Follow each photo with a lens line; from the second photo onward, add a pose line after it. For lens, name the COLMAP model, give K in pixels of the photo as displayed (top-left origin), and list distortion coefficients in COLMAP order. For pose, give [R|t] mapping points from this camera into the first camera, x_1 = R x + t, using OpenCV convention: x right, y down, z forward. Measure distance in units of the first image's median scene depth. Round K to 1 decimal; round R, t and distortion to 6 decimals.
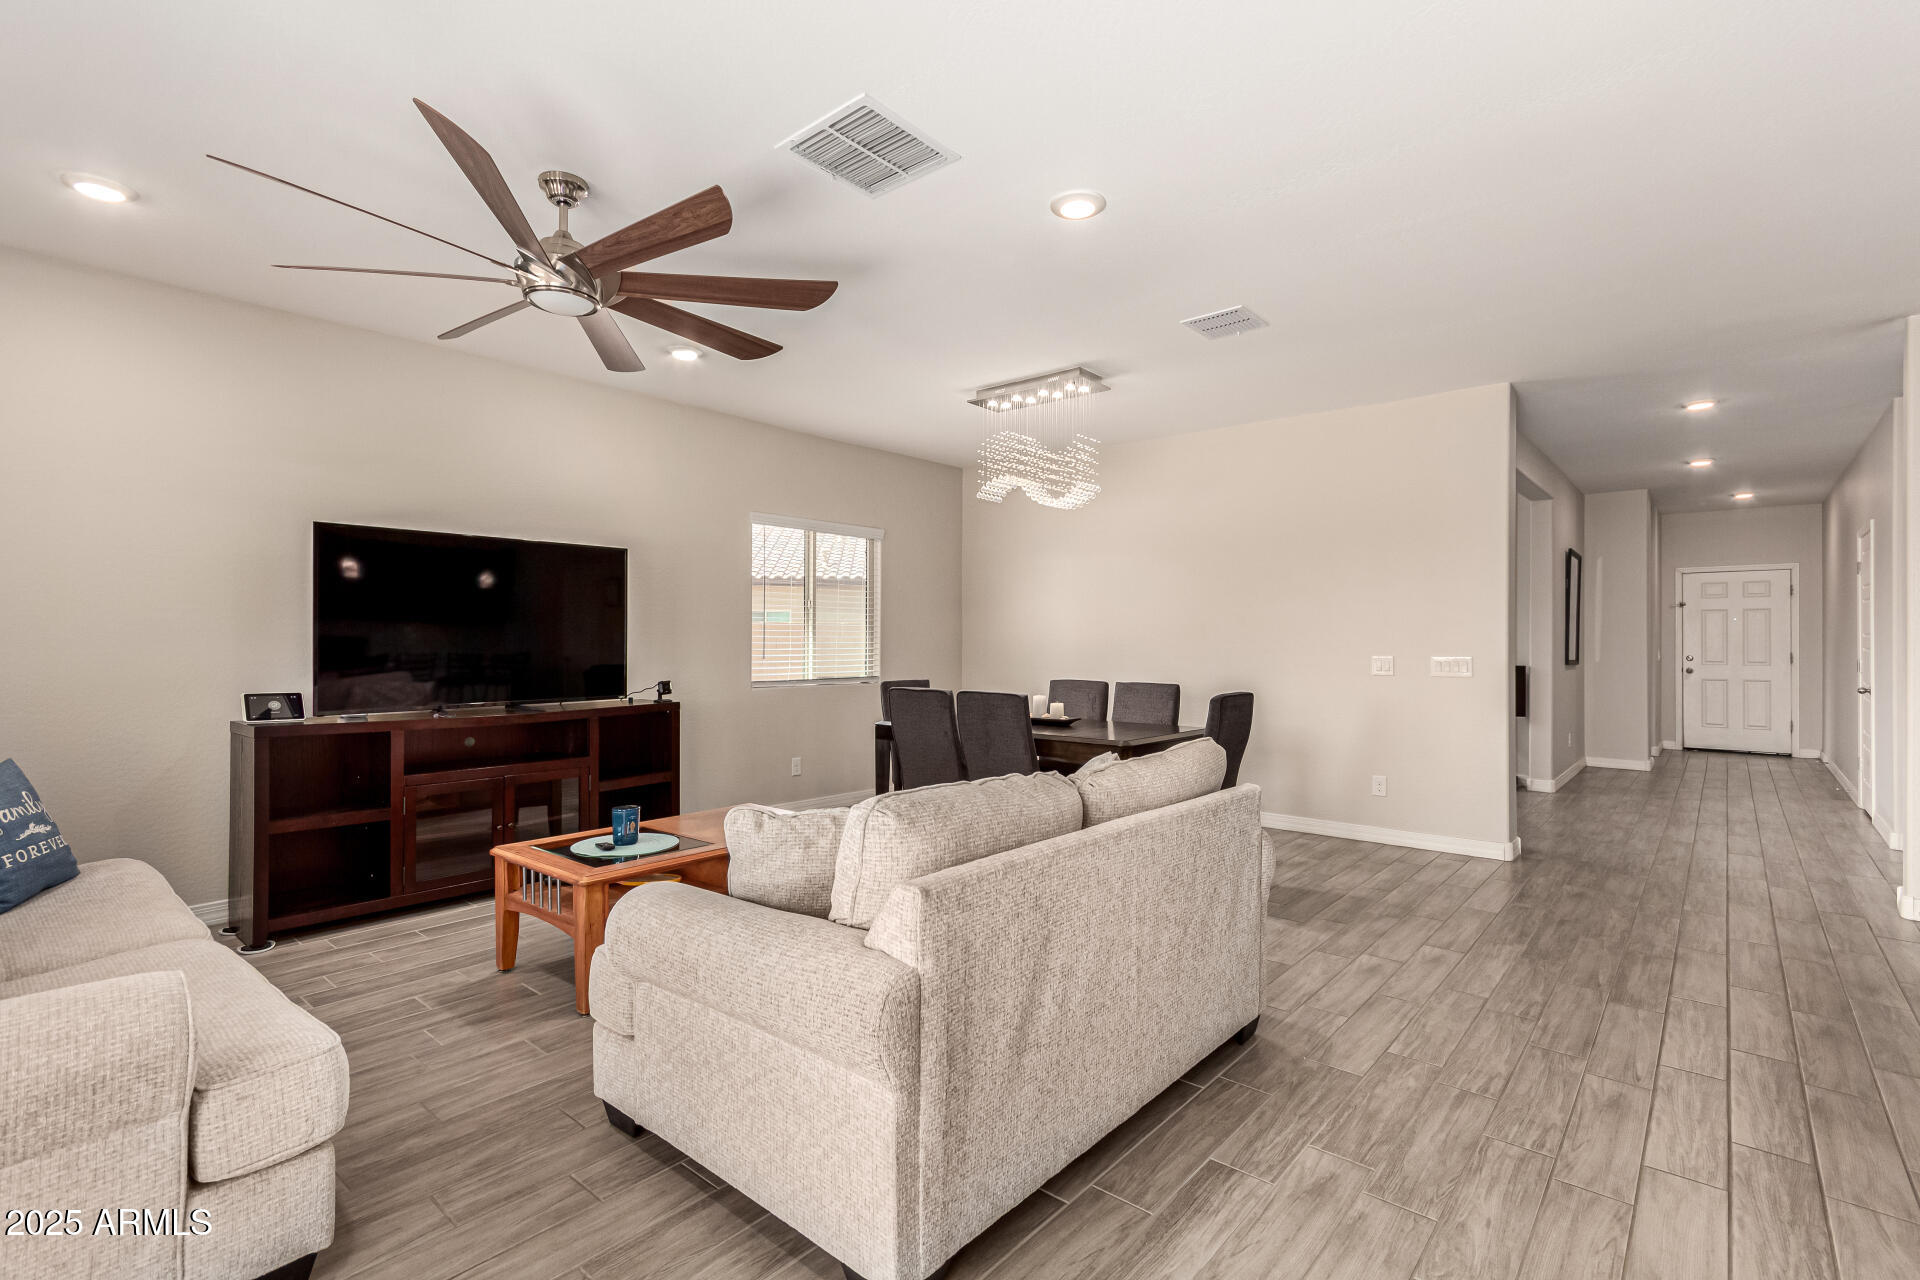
lens RADIAL K [[891.0, 0, 955.3], [0, 891.0, 637.1], [0, 0, 1]] dist [0.002559, 0.000265]
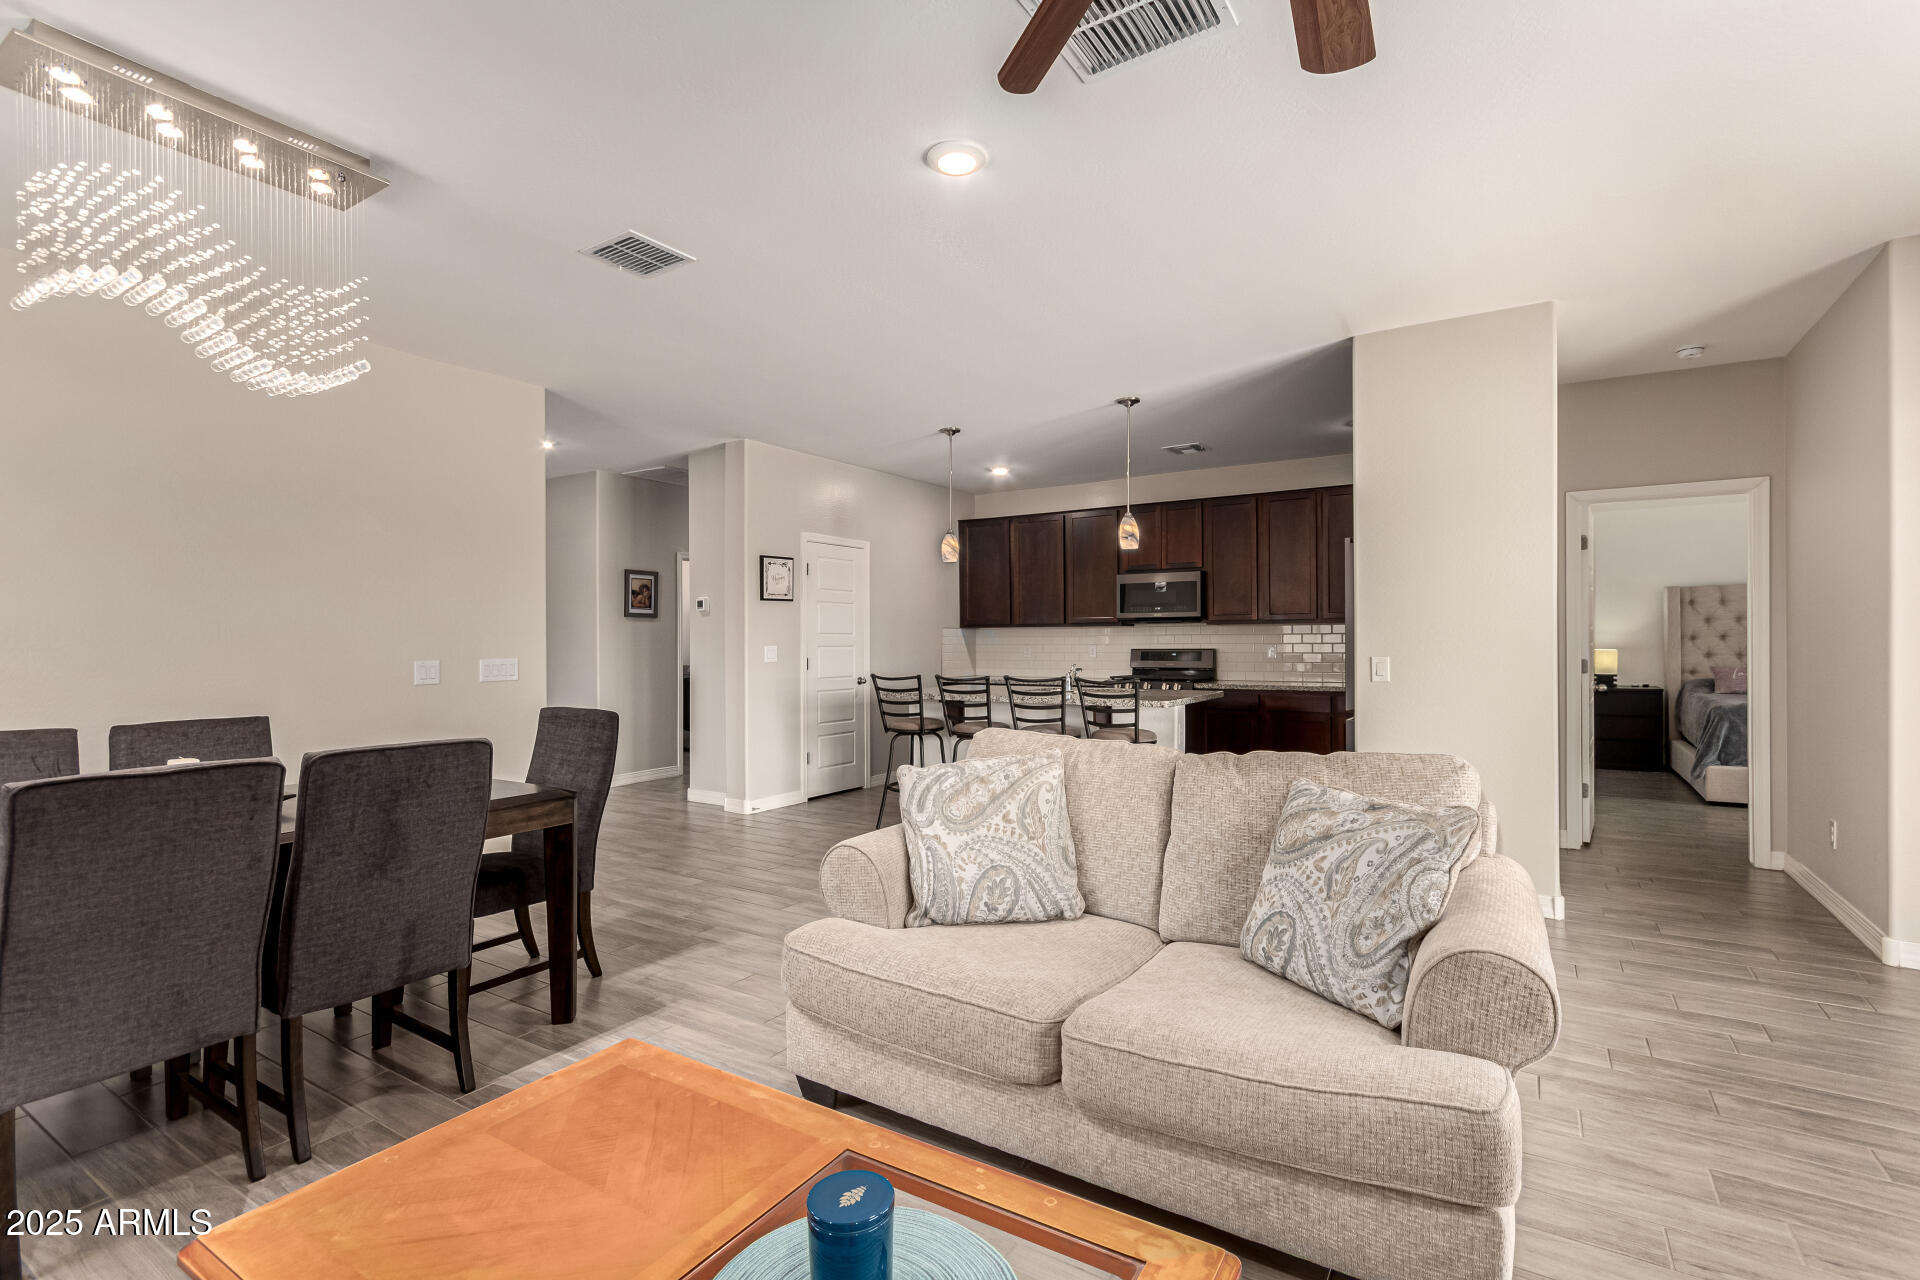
lens RADIAL K [[891.0, 0, 955.3], [0, 891.0, 637.1], [0, 0, 1]] dist [0.002559, 0.000265]
pose [[-0.139671, 0.000483, 0.990198, -0.657728], [0.002389, 0.999997, -0.000151, -0.000472], [-0.990195, 0.002344, -0.139672, 0.982985]]
